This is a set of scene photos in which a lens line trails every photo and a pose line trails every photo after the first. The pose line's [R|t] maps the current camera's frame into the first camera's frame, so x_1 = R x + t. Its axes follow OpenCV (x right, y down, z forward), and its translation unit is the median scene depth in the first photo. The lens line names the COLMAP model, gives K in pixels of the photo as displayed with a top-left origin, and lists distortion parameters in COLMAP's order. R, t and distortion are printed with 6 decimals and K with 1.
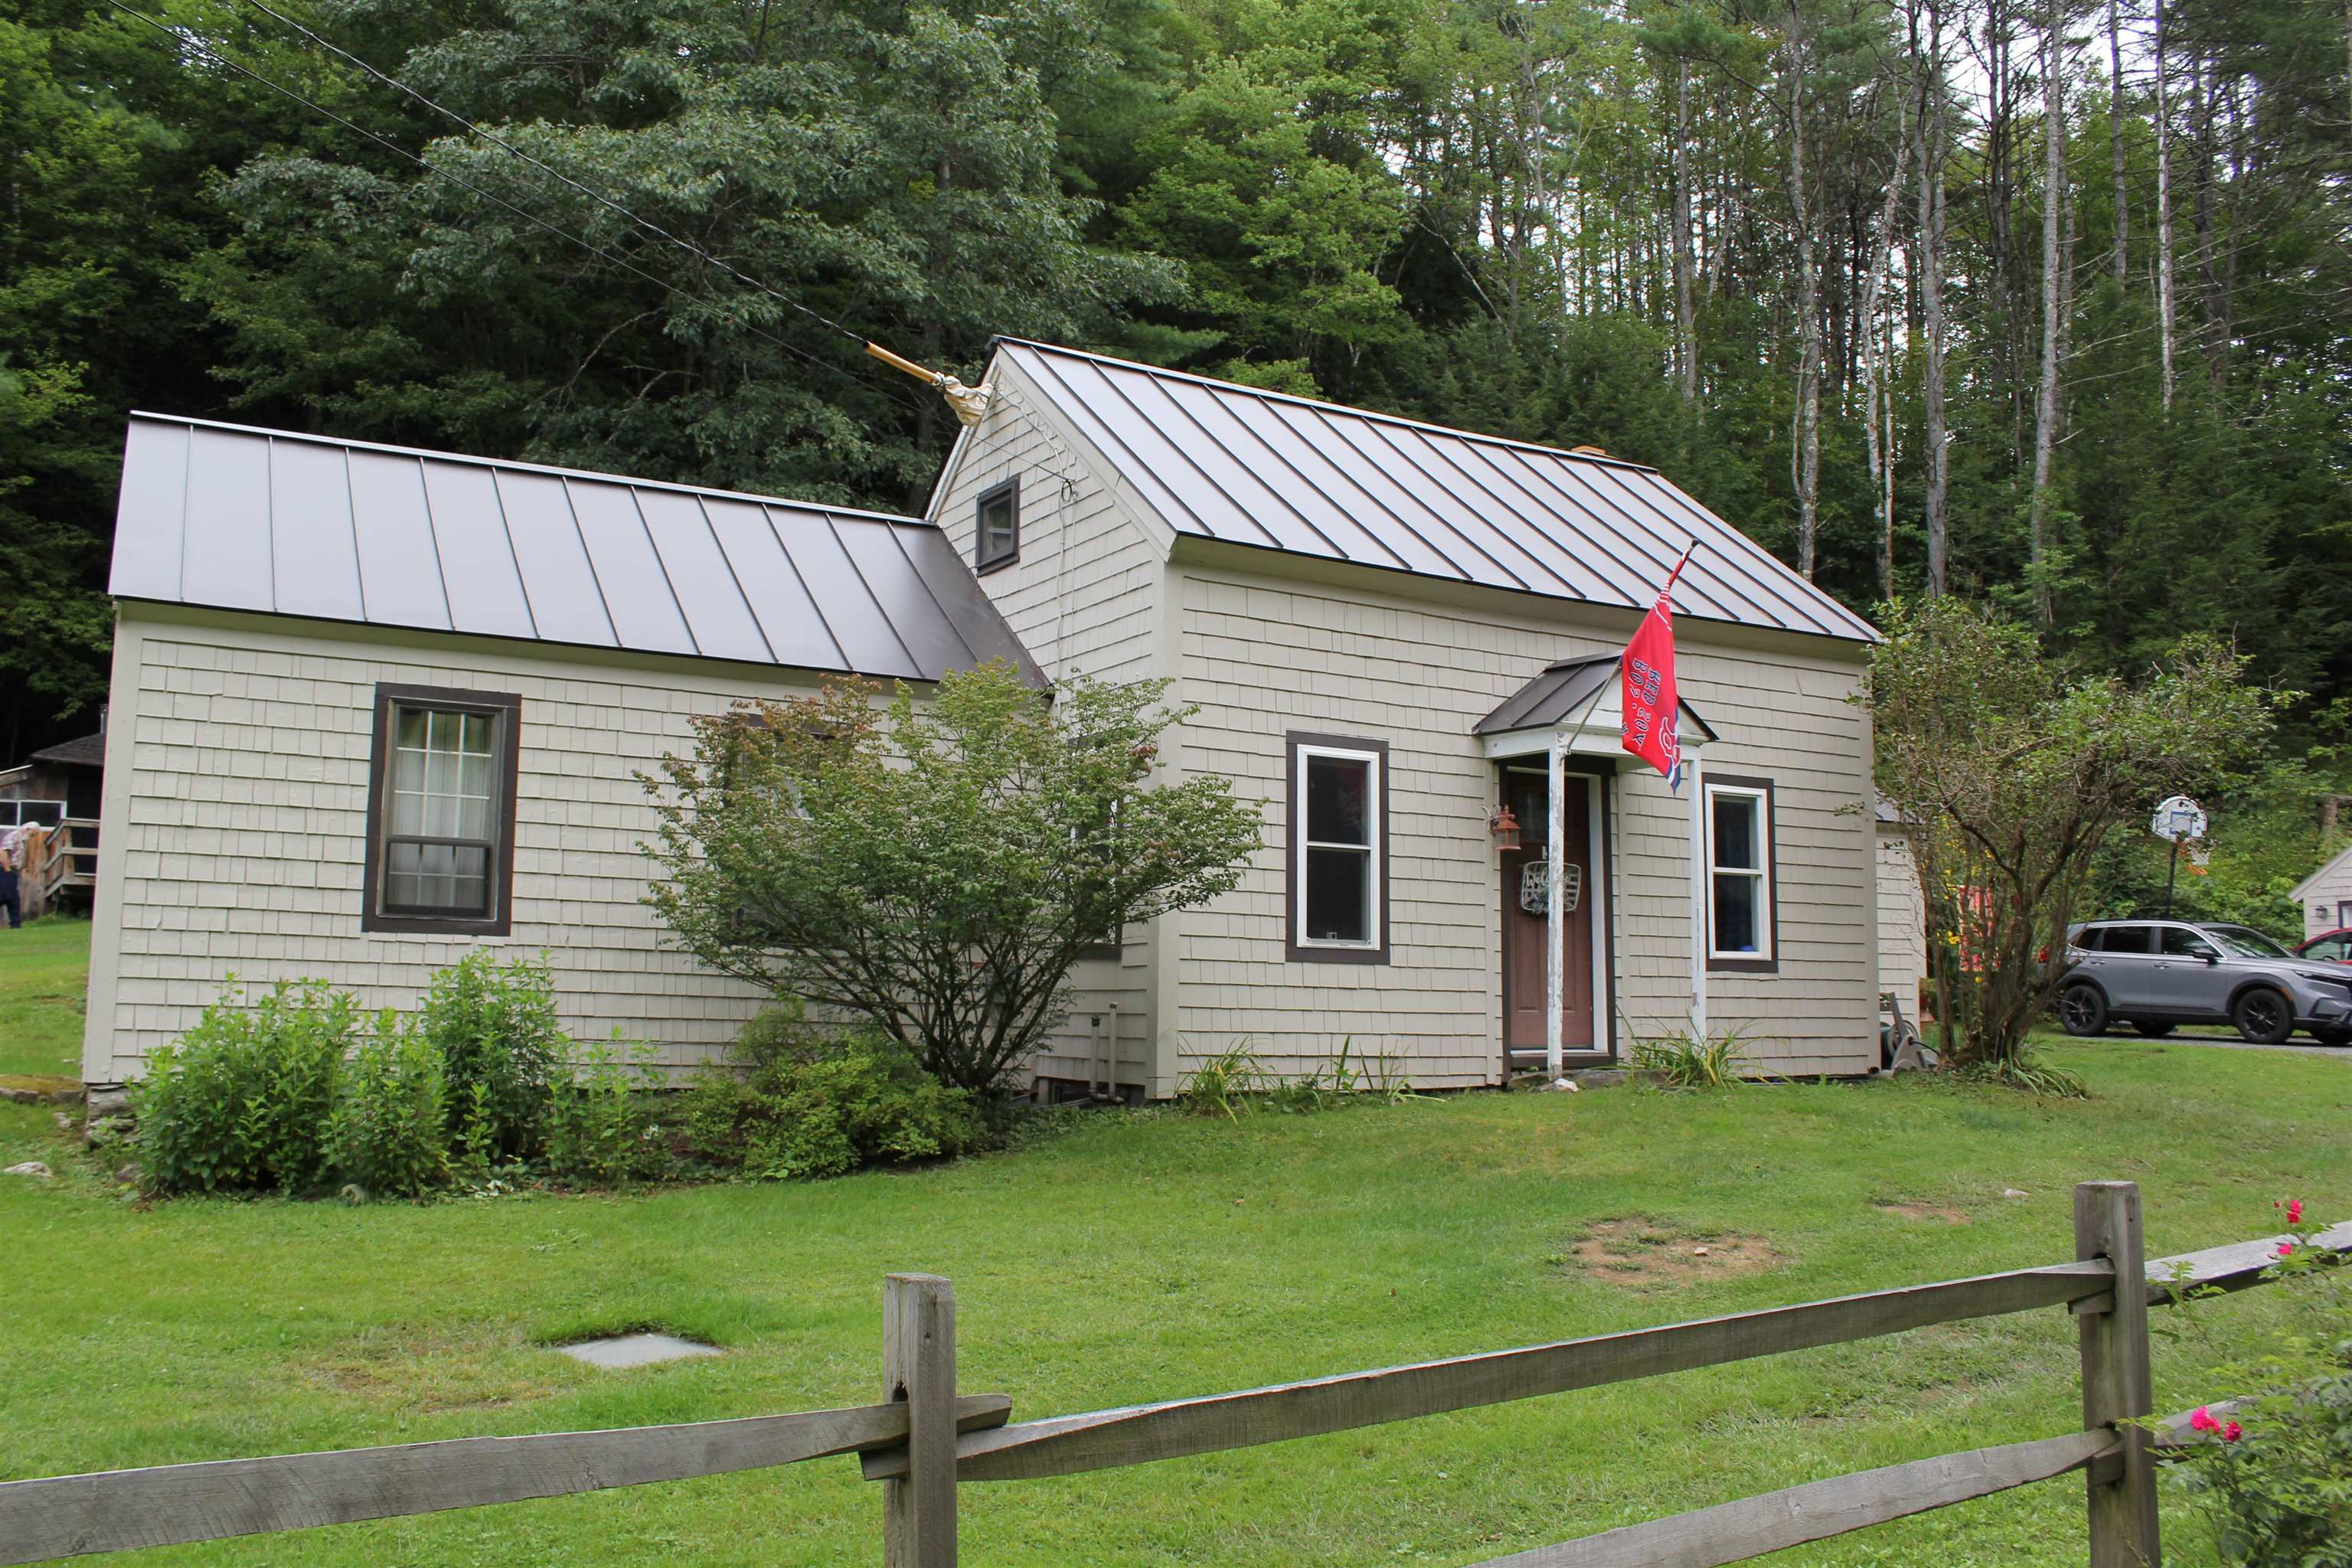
lens RADIAL K [[1946.7, 0, 1176.8], [0, 1946.7, 788.4], [0, 0, 1]] dist [-0.155824, 0.127160]
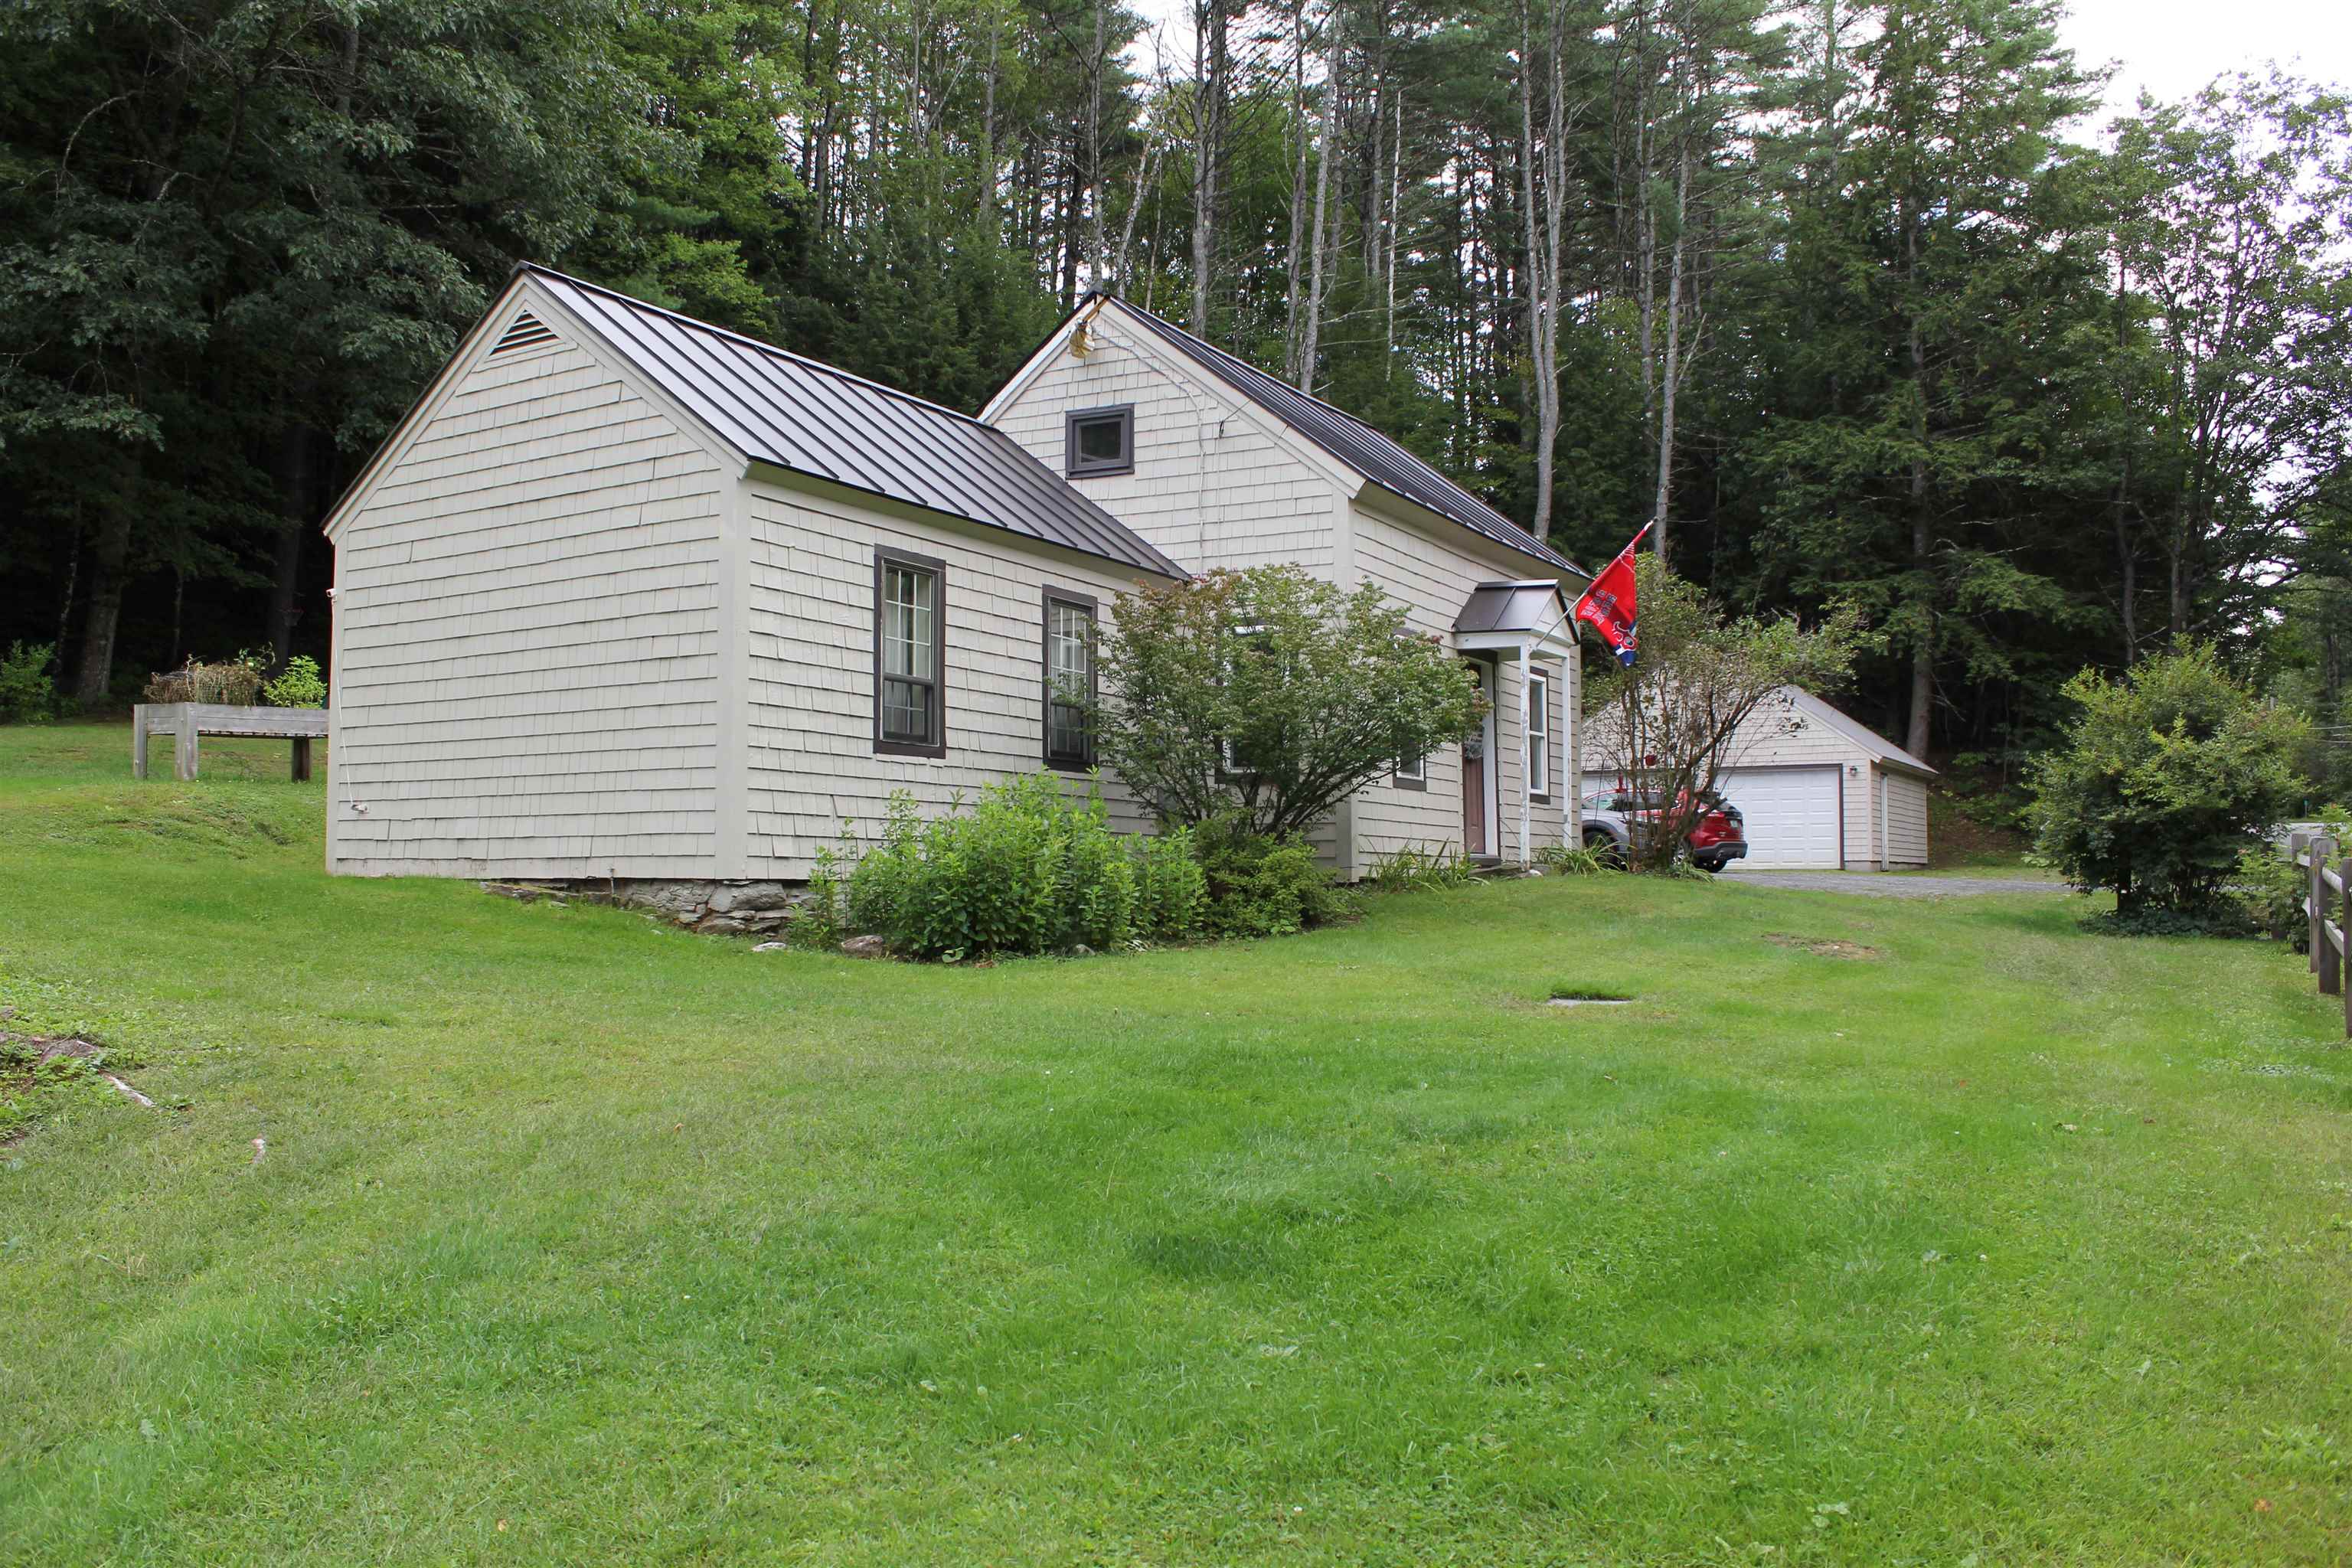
lens RADIAL K [[1946.7, 0, 1171.0], [0, 1946.7, 779.6], [0, 0, 1]] dist [-0.155824, 0.127160]
pose [[0.857727, 0.014902, 0.513889, -0.857268], [-0.049394, 0.997344, 0.053520, 0.016696], [-0.511727, -0.071289, 0.856185, -0.140945]]
